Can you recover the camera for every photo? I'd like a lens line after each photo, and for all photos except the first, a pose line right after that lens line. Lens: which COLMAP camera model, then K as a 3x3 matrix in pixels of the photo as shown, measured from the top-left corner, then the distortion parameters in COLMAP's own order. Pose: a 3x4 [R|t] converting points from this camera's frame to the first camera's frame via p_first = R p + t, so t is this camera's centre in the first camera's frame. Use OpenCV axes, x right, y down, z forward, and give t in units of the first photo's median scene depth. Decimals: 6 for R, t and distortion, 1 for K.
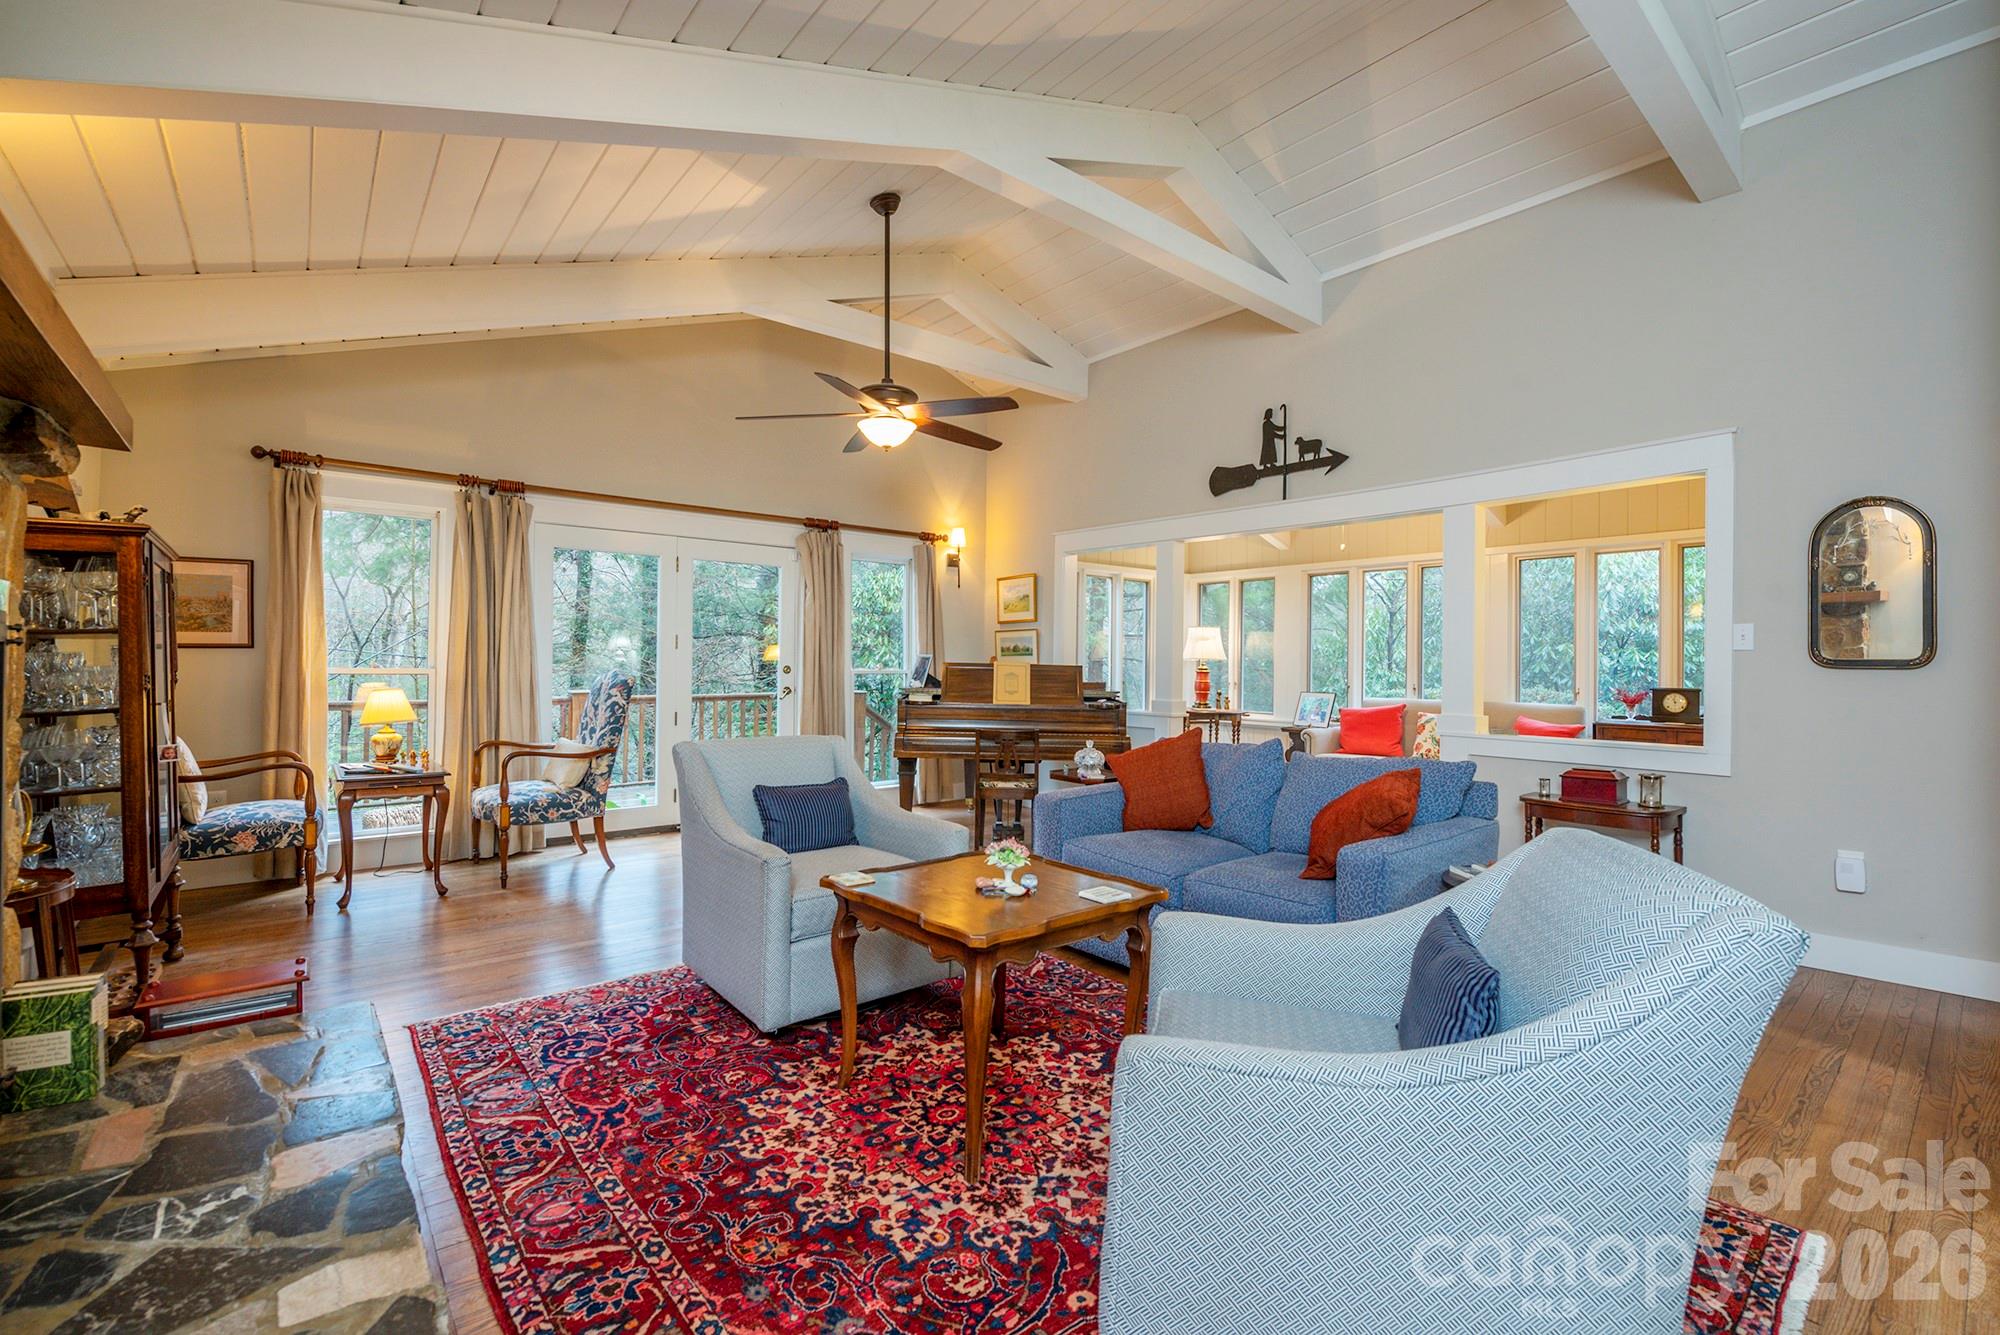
lens RADIAL K [[830.7, 0, 1009.5], [0, 830.7, 669.8], [0, 0, 1]] dist [-0.010781, -0.002812]
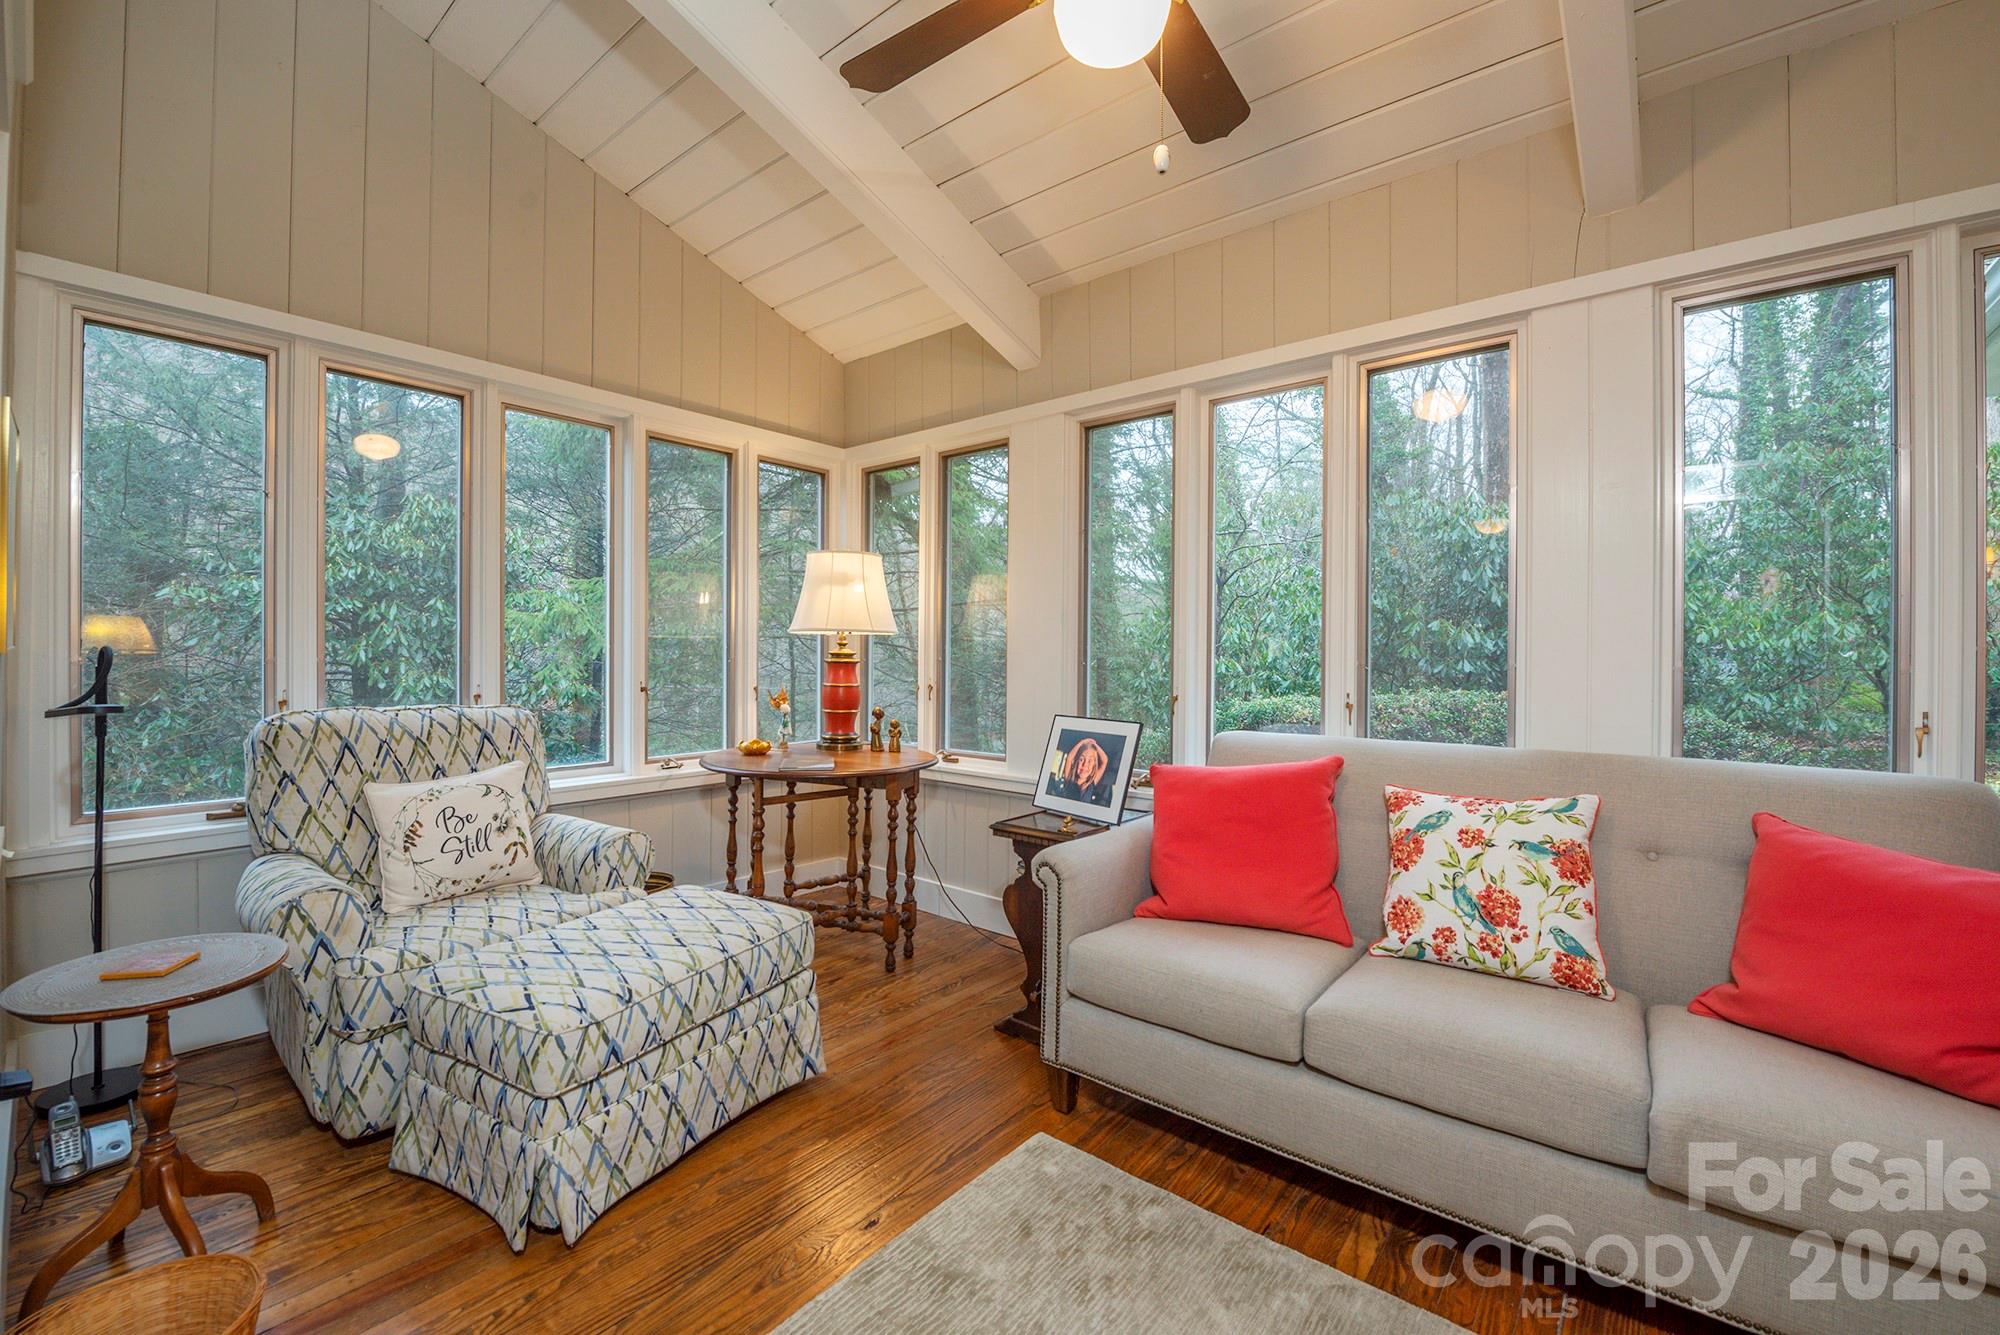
lens RADIAL K [[830.7, 0, 988.9], [0, 830.7, 651.1], [0, 0, 1]] dist [-0.010781, -0.002812]
pose [[0.985711, -0.003672, 0.168406, 0.472067], [0.005102, 0.999954, -0.008060, 0.000663], [-0.168368, 0.008804, 0.985685, 1.168428]]
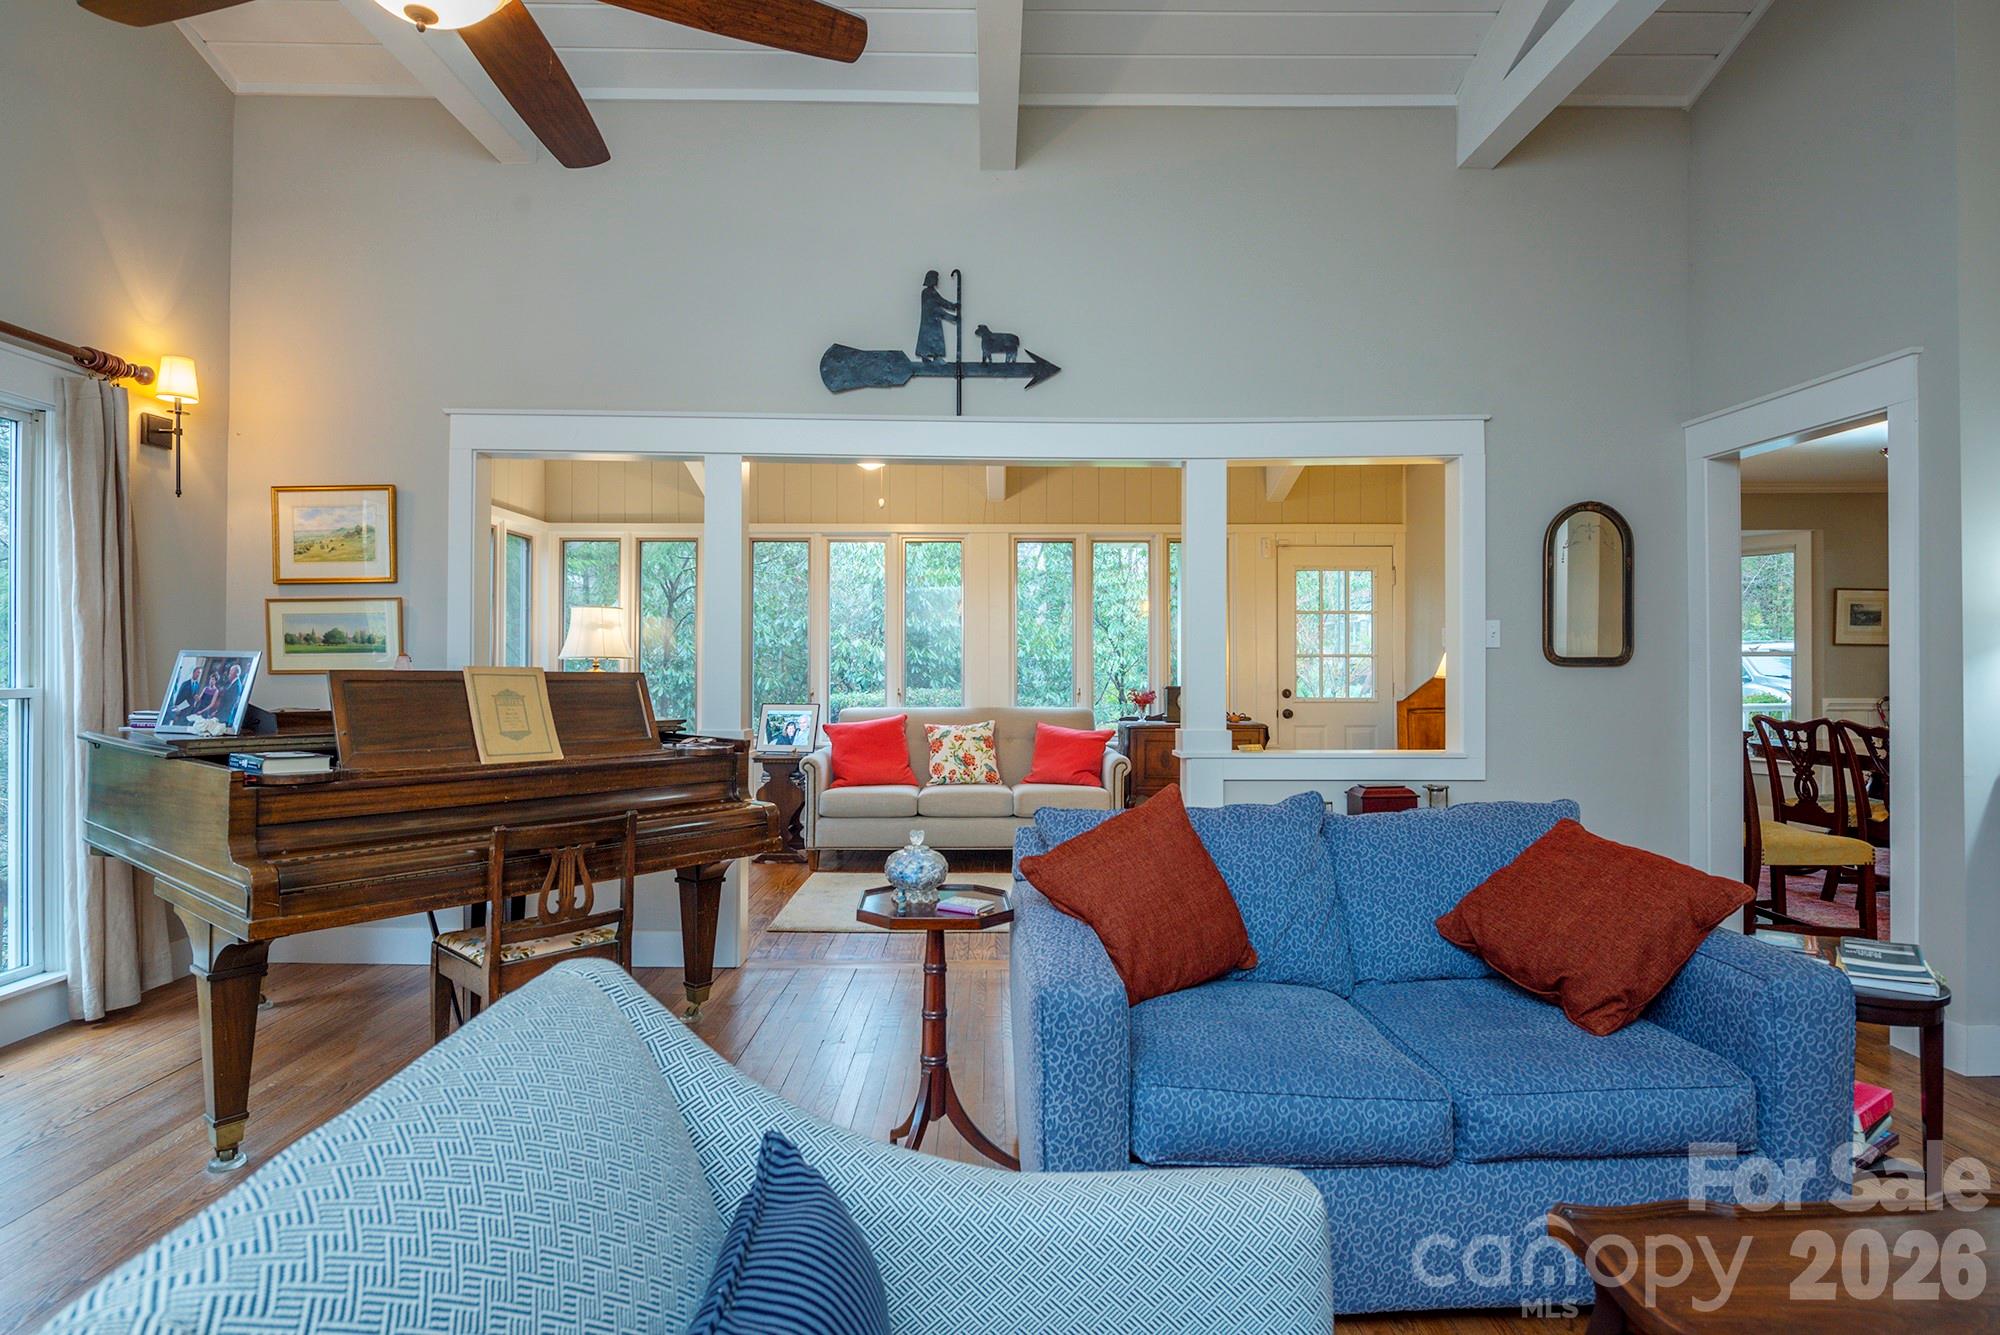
lens RADIAL K [[990.8, 0, 994.2], [0, 990.8, 654.1], [0, 0, 1]] dist [-0.006991, 0.000987]
pose [[0.645604, -0.001215, 0.763672, -0.296989], [0.012422, 0.999883, -0.008910, -0.010550], [-0.763572, 0.015239, 0.645543, 0.565905]]
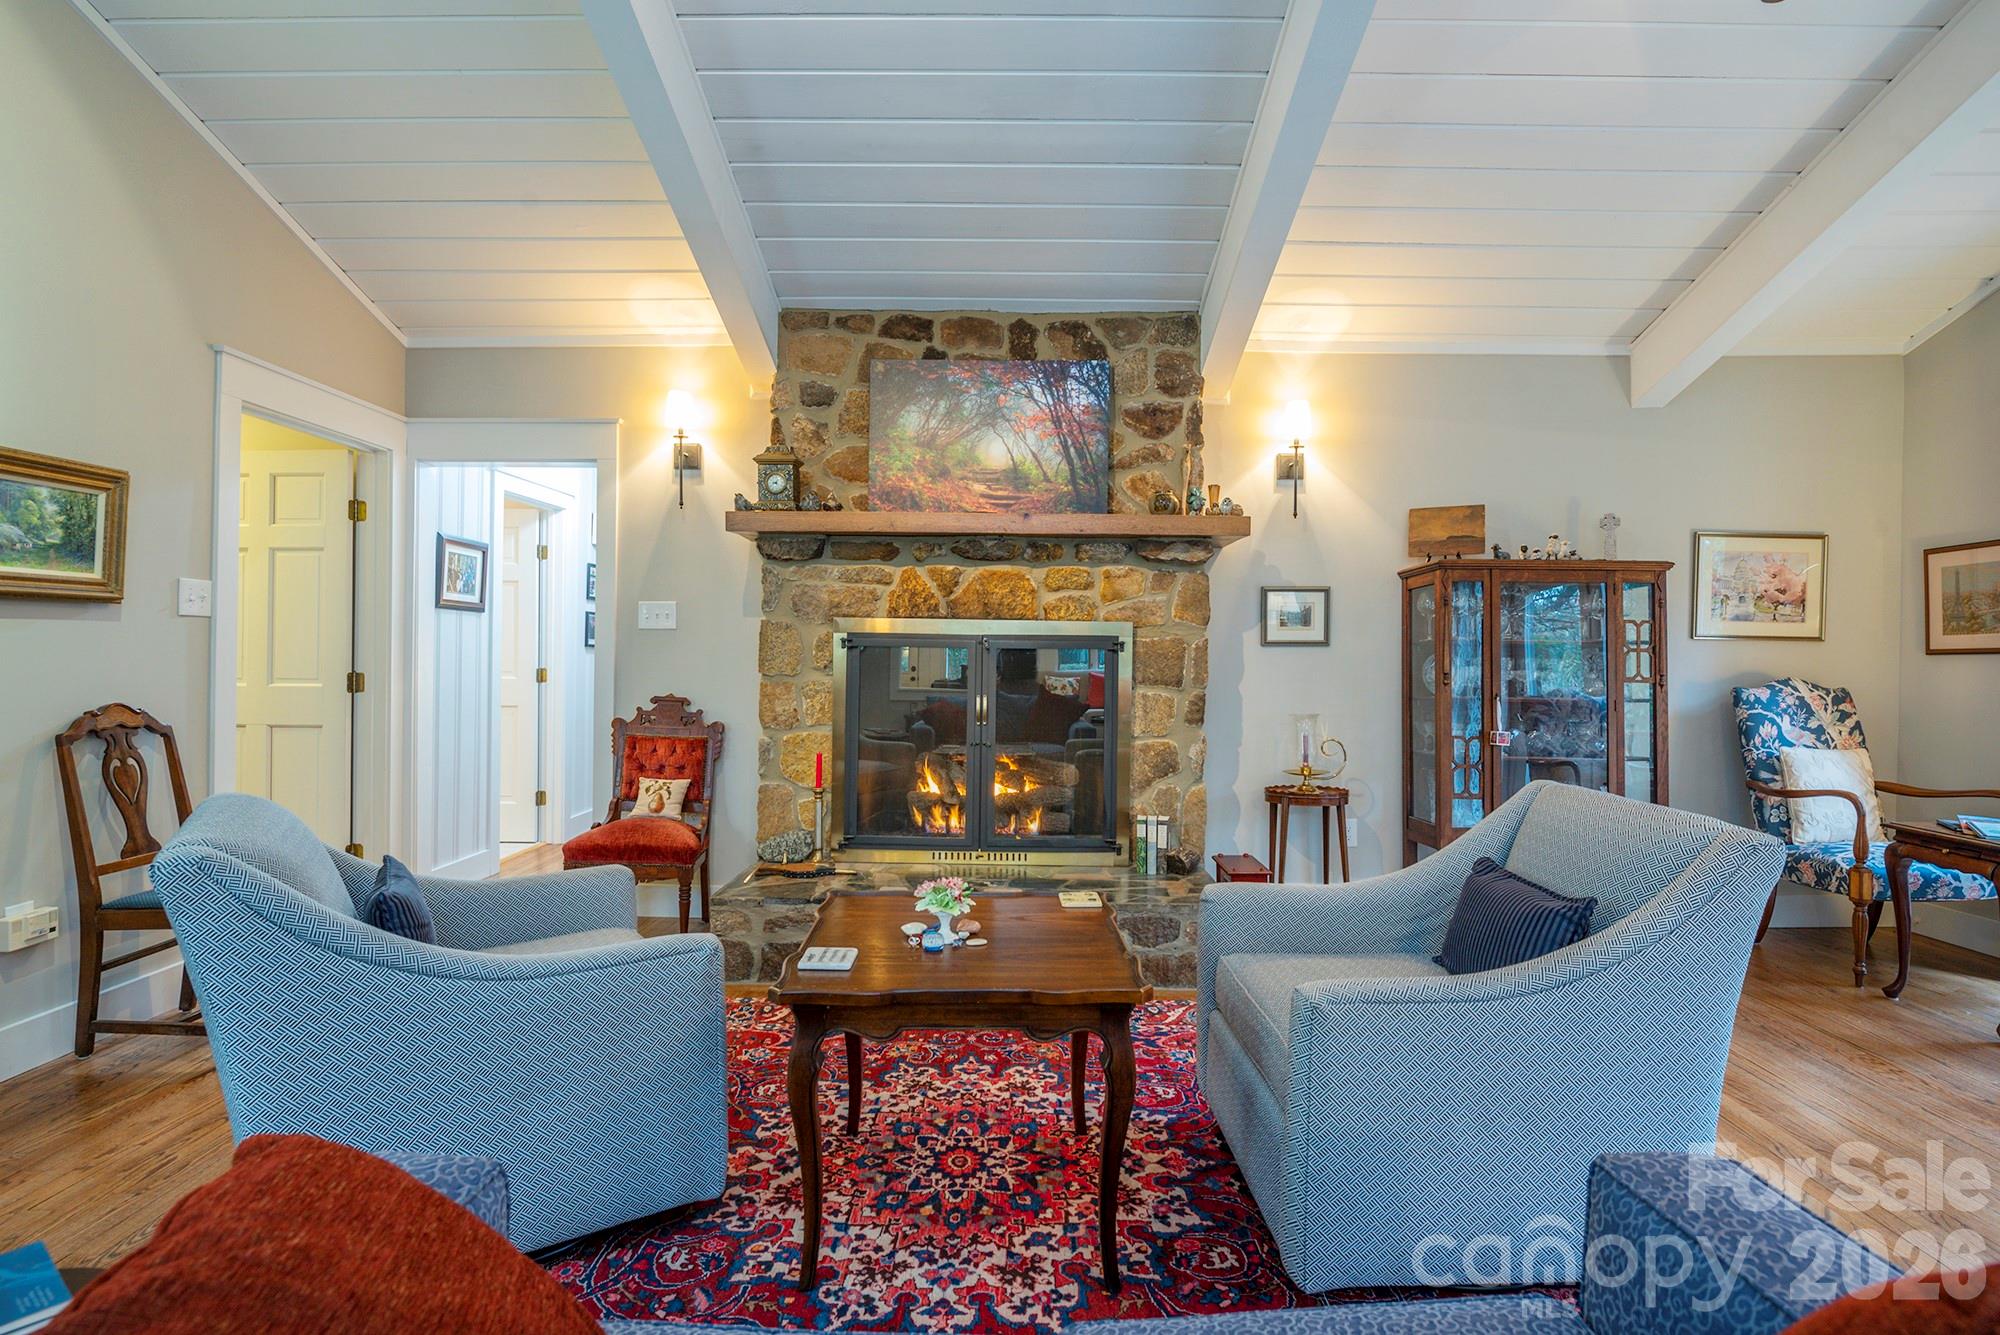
lens RADIAL K [[964.0, 0, 999.0], [0, 964.0, 658.3], [0, 0, 1]] dist [-0.010087, -0.000183]
pose [[-0.652408, -0.014309, -0.757733, 0.334799], [-0.022870, 0.999738, 0.000812, -0.000543], [0.757523, 0.017859, -0.652565, 0.831286]]
